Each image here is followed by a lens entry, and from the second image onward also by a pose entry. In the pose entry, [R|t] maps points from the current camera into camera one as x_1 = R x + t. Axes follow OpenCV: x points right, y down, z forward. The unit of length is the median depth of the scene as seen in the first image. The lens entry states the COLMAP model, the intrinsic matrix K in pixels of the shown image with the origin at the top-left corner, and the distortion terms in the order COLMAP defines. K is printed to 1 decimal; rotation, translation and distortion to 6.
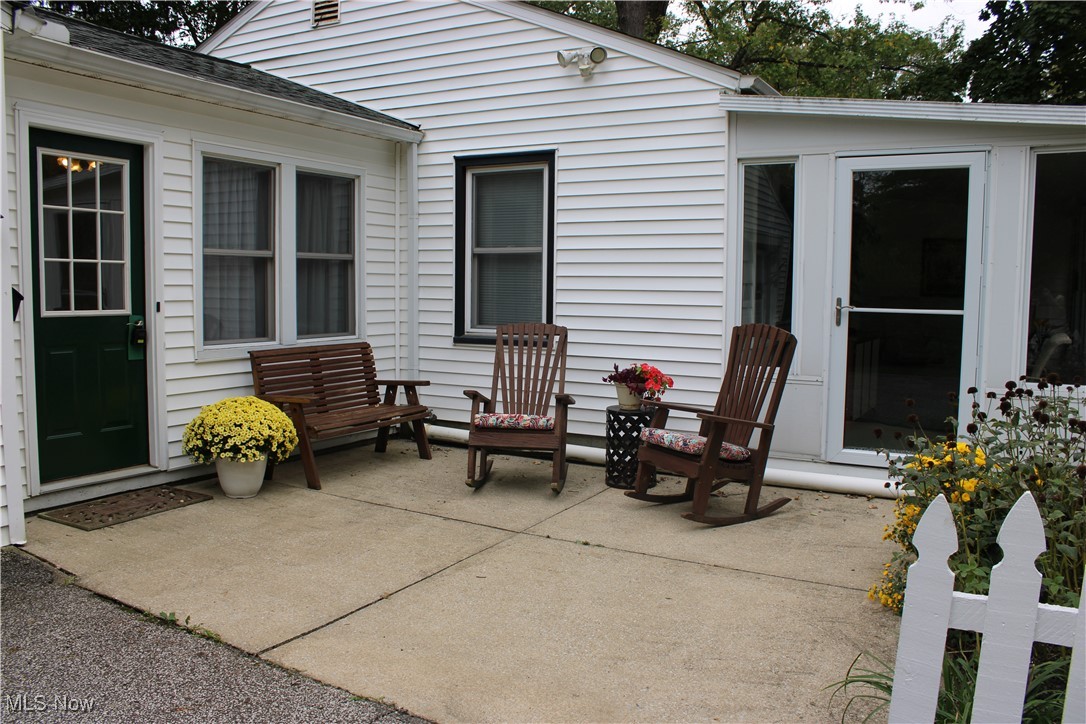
lens RADIAL K [[890.2, 0, 542.4], [0, 890.2, 364.3], [0, 0, 1]] dist [-0.096498, 0.010907]
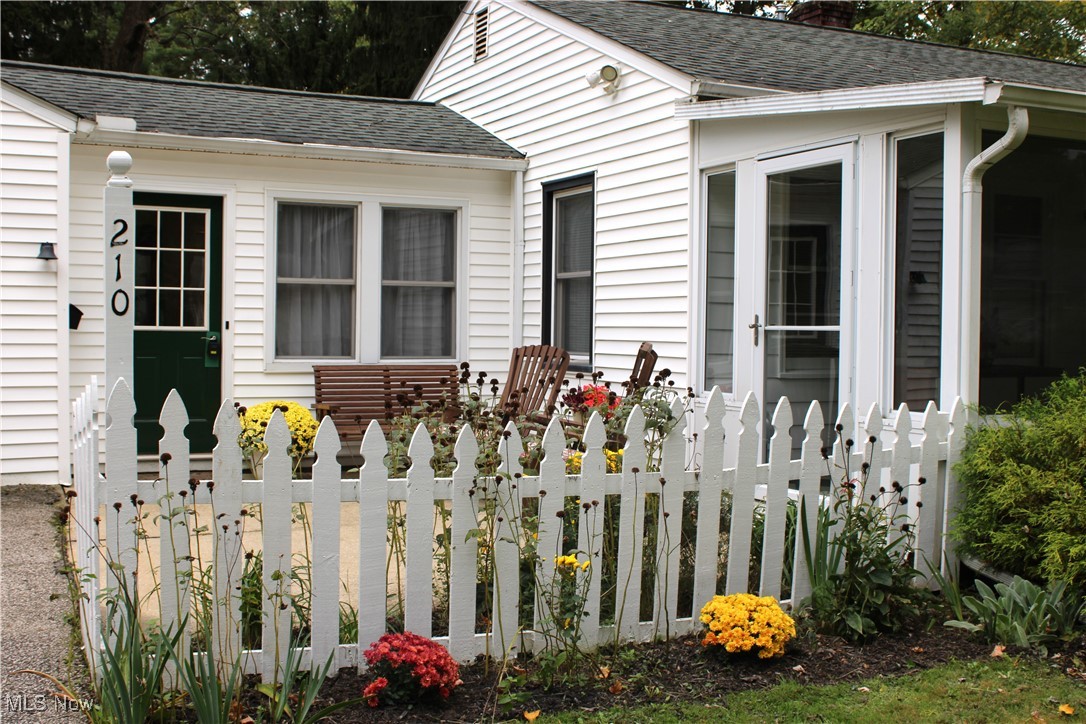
lens RADIAL K [[1262.7, 0, 542.5], [0, 1262.7, 362.7], [0, 0, 1]] dist [-0.036459, 0.000000]
pose [[0.812432, 0.014536, -0.582874, 0.873105], [-0.055076, 0.997132, -0.051901, 0.050349], [0.580448, 0.074268, 0.810903, -0.169582]]
